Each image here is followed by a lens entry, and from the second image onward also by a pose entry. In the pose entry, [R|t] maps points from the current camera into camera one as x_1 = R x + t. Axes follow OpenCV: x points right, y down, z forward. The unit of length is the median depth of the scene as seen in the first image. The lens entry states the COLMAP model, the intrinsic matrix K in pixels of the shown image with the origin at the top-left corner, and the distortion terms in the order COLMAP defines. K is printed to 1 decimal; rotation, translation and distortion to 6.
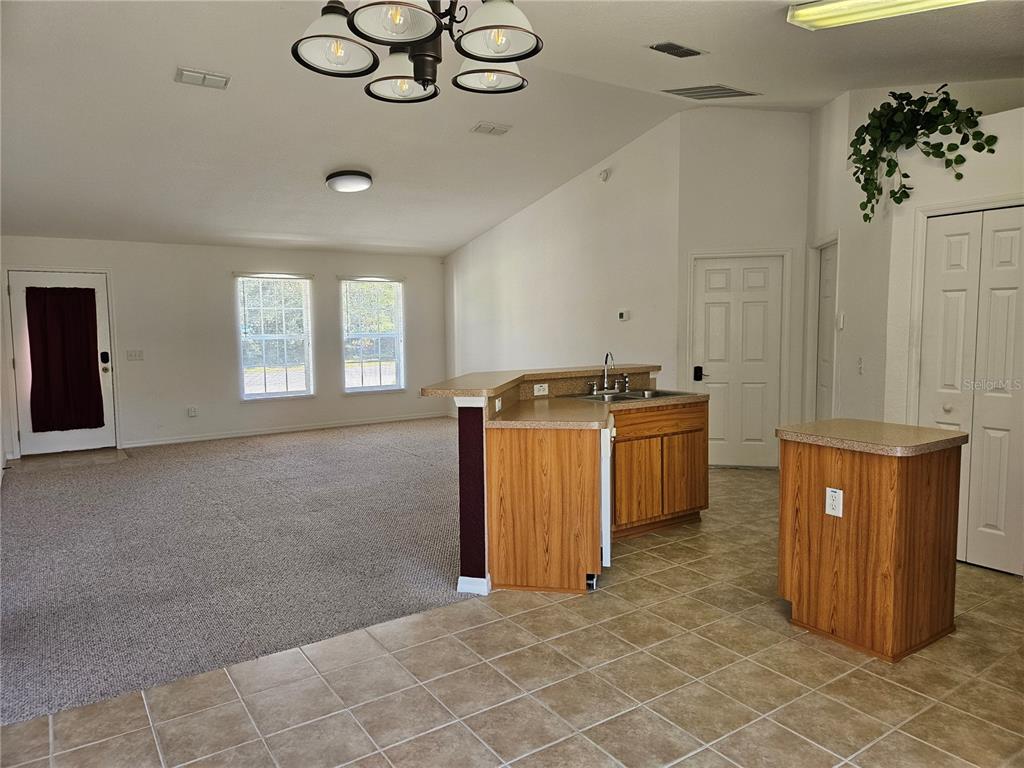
lens RADIAL K [[685.9, 0, 507.3], [0, 685.9, 376.5], [0, 0, 1]] dist [0.072236, -0.059762]
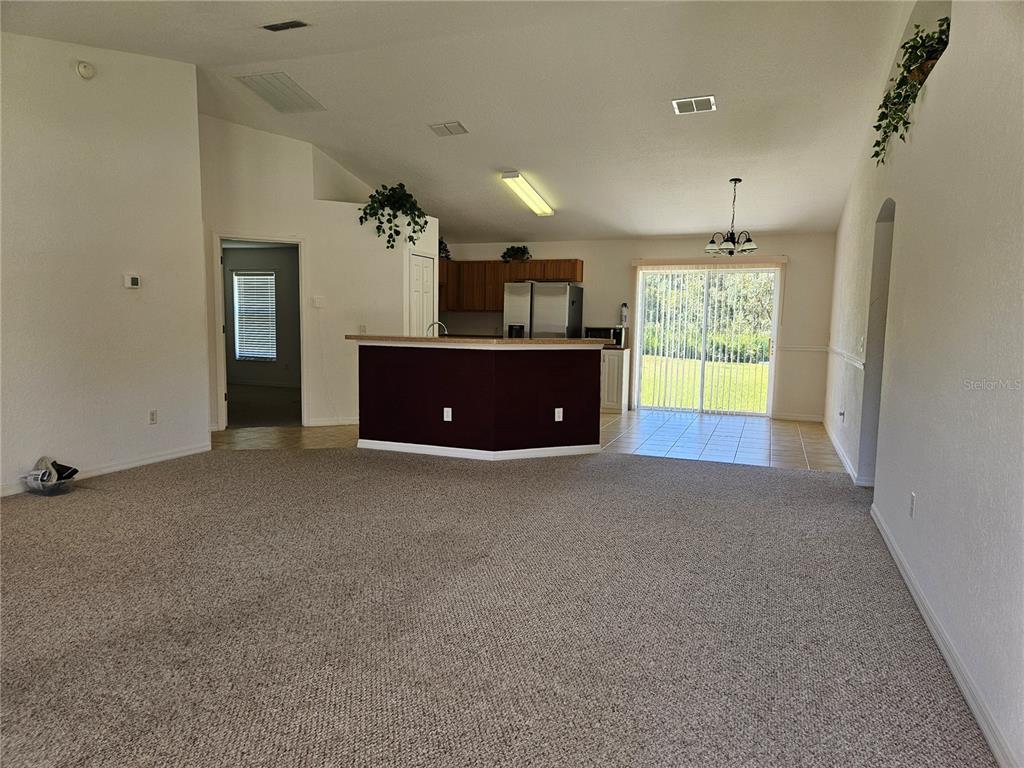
lens RADIAL K [[685.9, 0, 507.5], [0, 685.9, 389.1], [0, 0, 1]] dist [0.072236, -0.059762]
pose [[-0.578721, -0.078517, 0.811737, -1.646087], [0.053472, 0.989559, 0.133839, -0.123995], [-0.813771, 0.120861, -0.568481, 2.644963]]
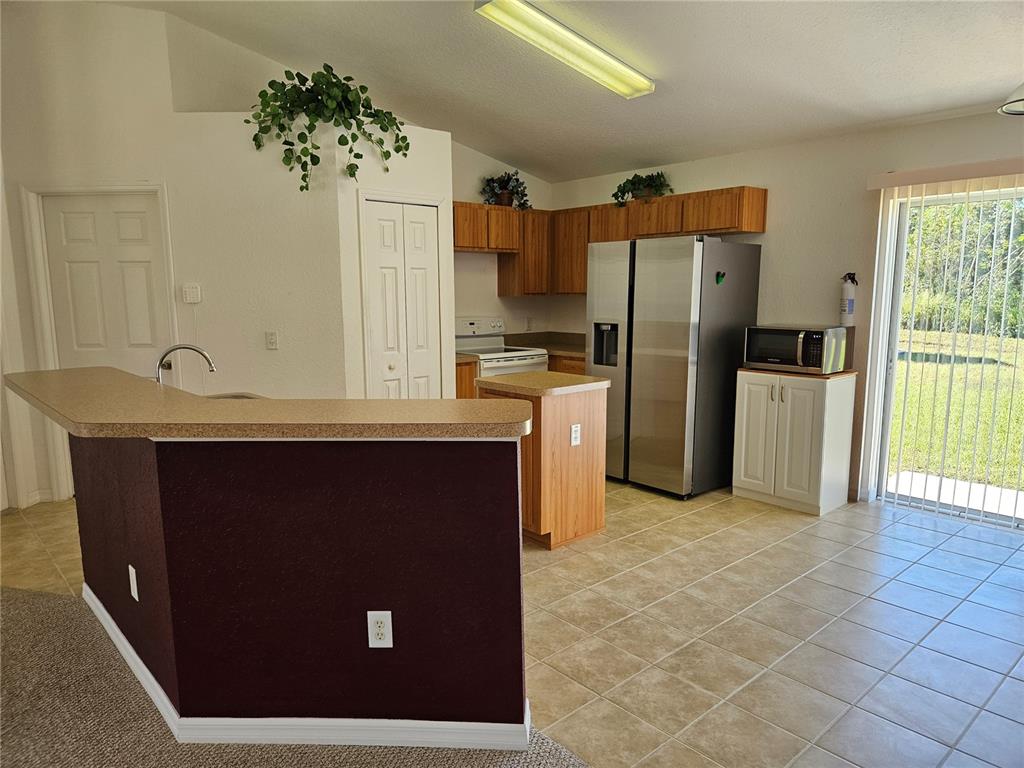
lens RADIAL K [[685.9, 0, 503.3], [0, 685.9, 389.1], [0, 0, 1]] dist [0.072236, -0.059762]
pose [[-0.135483, -0.133653, 0.981724, -0.739613], [0.083541, 0.985790, 0.145735, -0.097404], [-0.987251, 0.101759, -0.122393, 1.282973]]
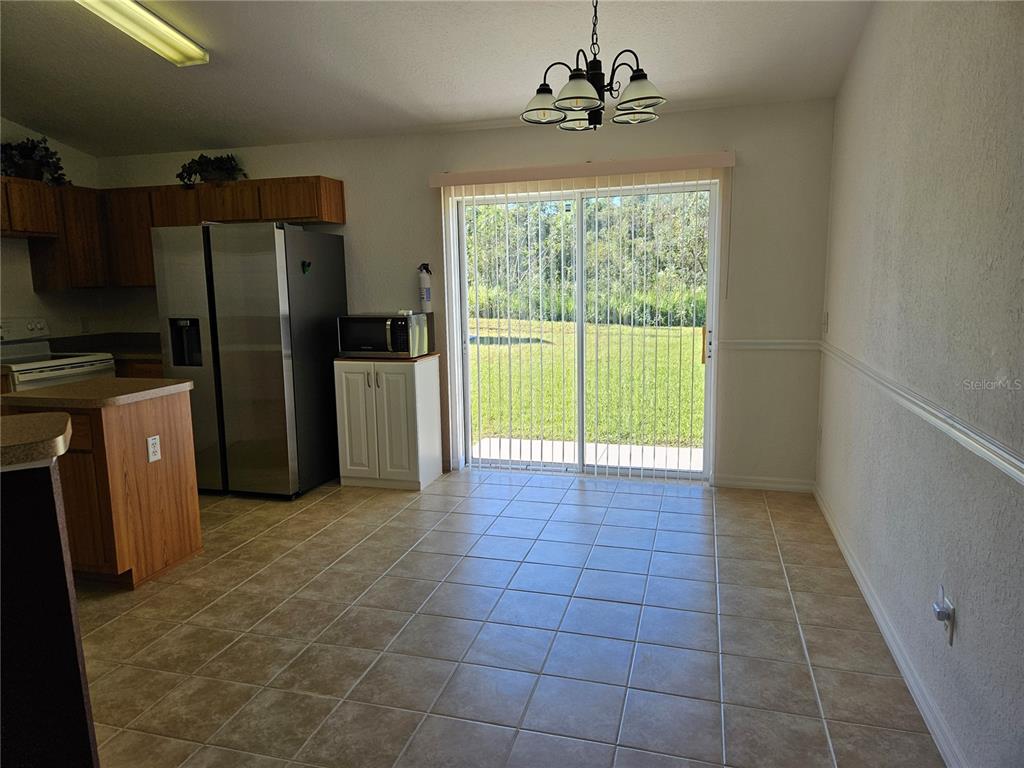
lens RADIAL K [[685.9, 0, 502.8], [0, 685.9, 381.5], [0, 0, 1]] dist [0.072236, -0.059762]
pose [[-0.642709, -0.087837, 0.761058, -0.702033], [0.087812, 0.978412, 0.187079, -0.077989], [-0.761061, 0.187067, -0.621121, 1.247522]]
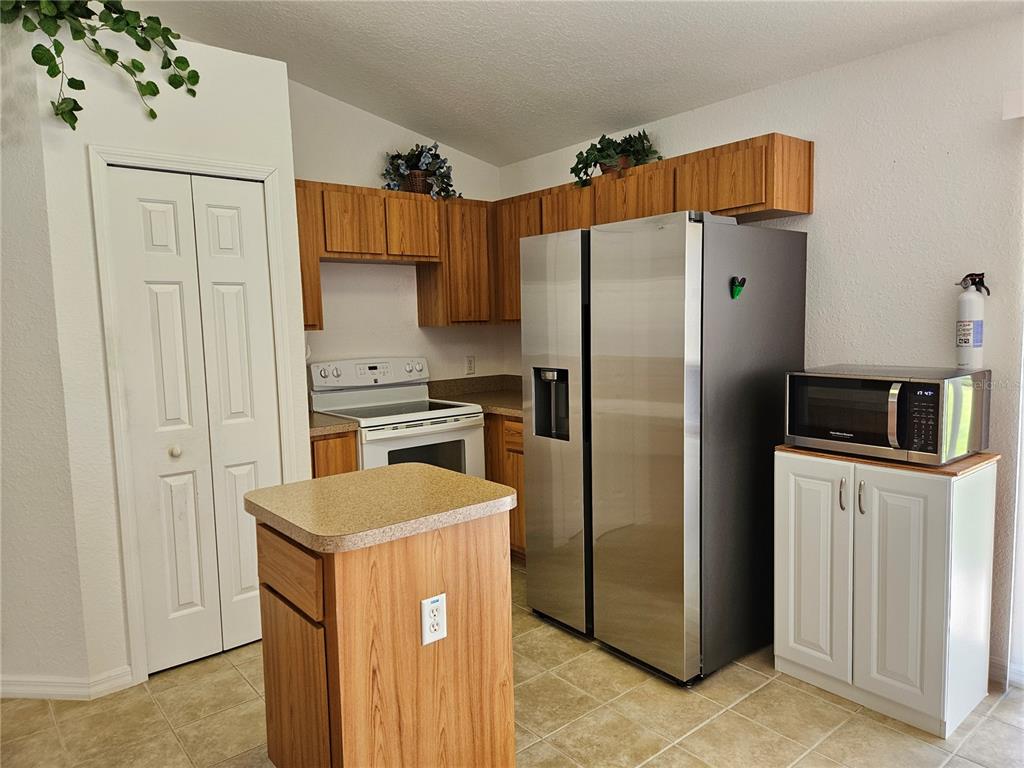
lens RADIAL K [[685.9, 0, 515.6], [0, 685.9, 382.5], [0, 0, 1]] dist [0.072236, -0.059762]
pose [[-0.105896, -0.081919, 0.990997, -0.112585], [0.105357, 0.990067, 0.093100, -0.069713], [-0.988780, 0.114267, -0.096213, 0.970381]]
